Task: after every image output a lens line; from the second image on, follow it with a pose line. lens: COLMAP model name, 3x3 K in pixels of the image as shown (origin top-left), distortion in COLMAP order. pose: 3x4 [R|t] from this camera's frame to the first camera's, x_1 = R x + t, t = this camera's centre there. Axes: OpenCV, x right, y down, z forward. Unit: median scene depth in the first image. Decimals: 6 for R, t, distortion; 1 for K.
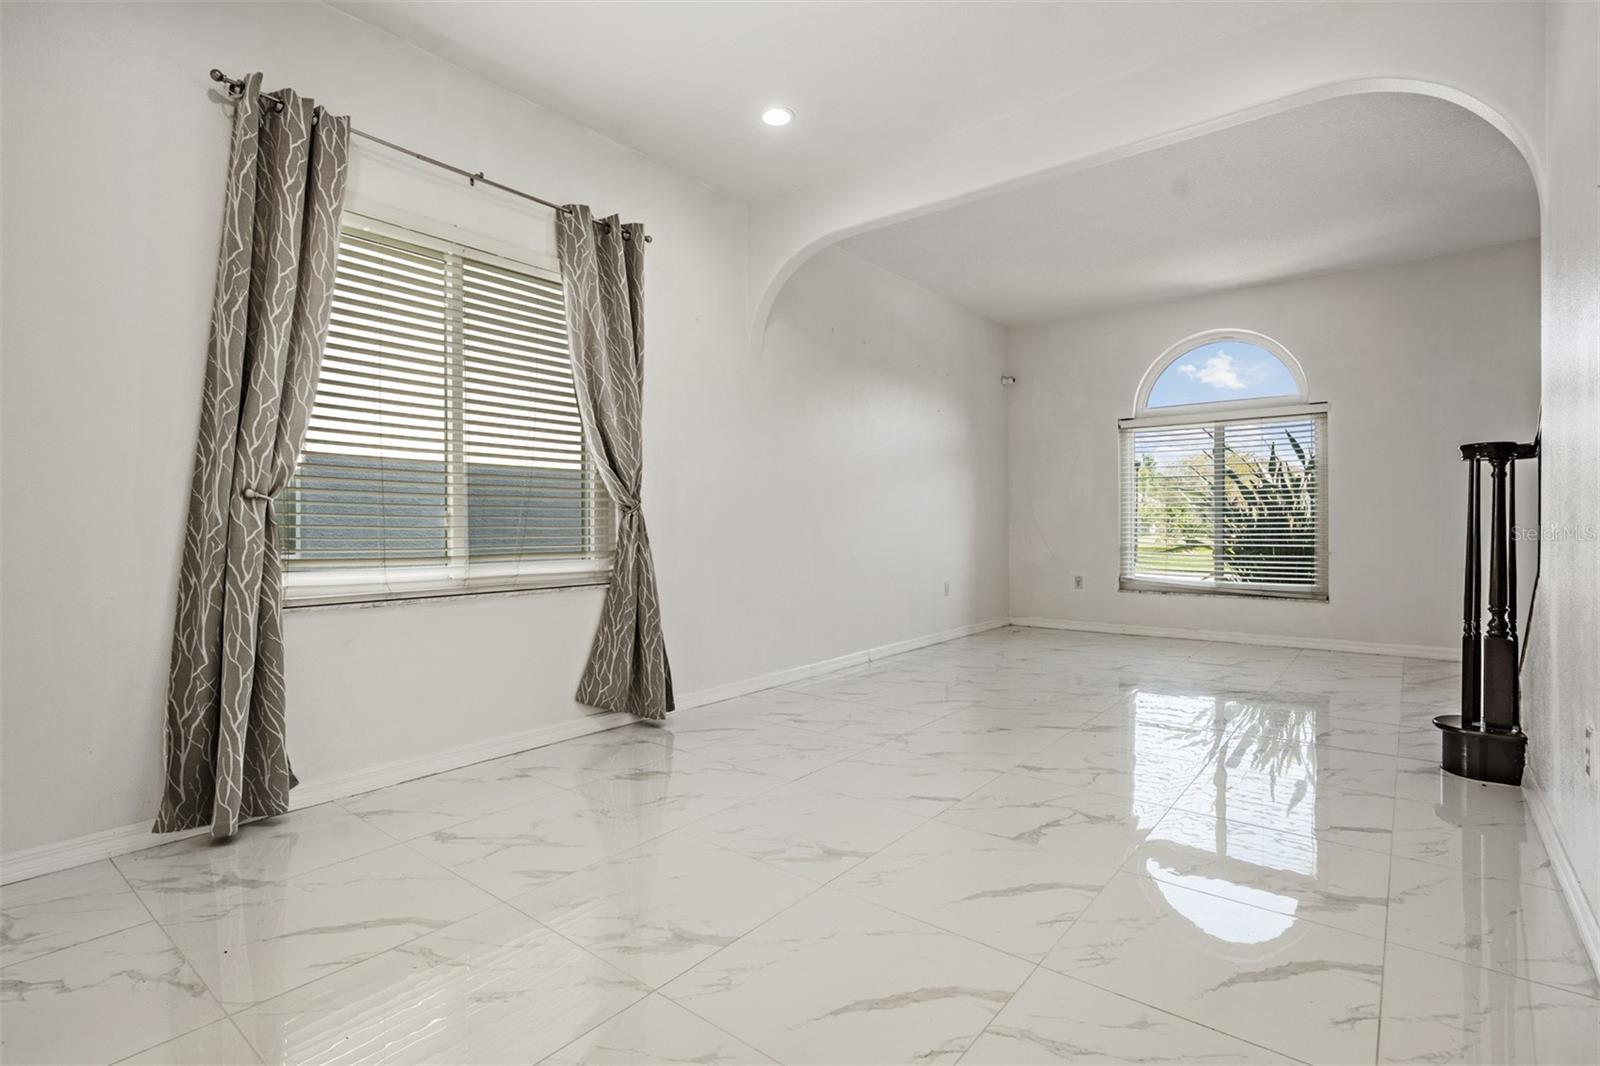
lens RADIAL K [[738.9, 0, 795.8], [0, 738.9, 528.1], [0, 0, 1]] dist [0.008373, 0.000258]
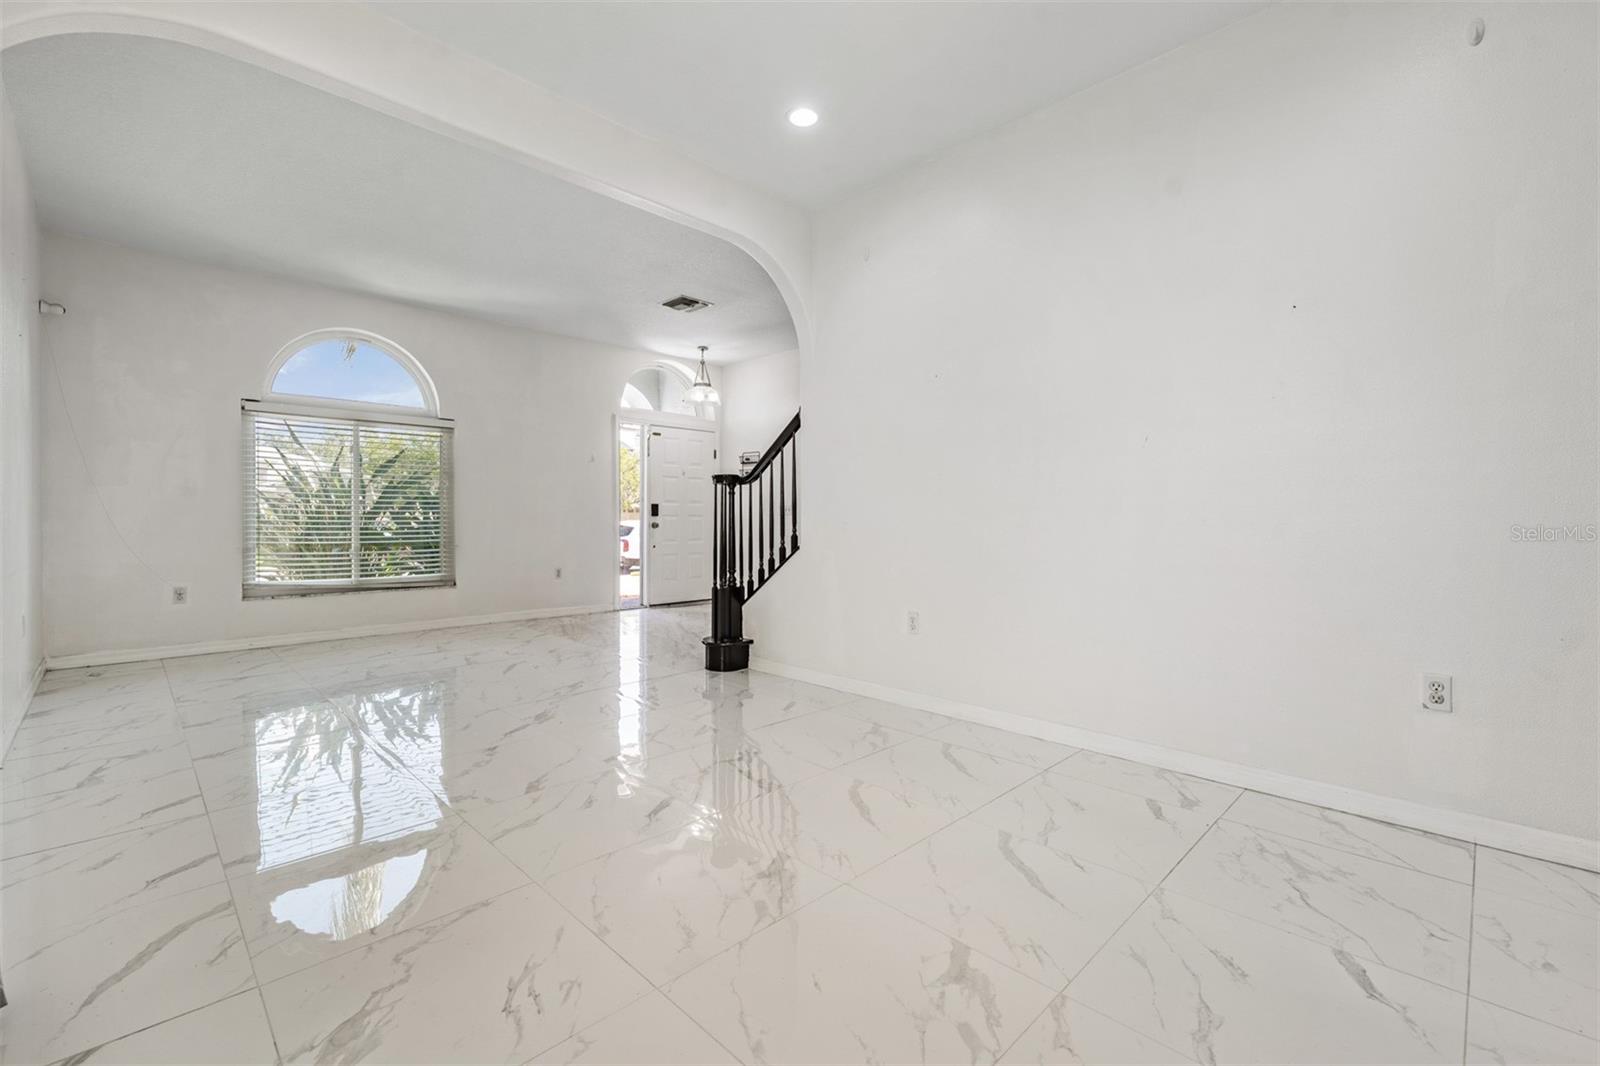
lens RADIAL K [[685.3, 0, 765.5], [0, 685.3, 538.2], [0, 0, 1]] dist [-0.003801, -0.000565]
pose [[0.142494, -0.024635, 0.989489, -0.306350], [0.005646, 0.999694, 0.024076, -0.002421], [-0.989780, 0.002156, 0.142590, 0.339304]]
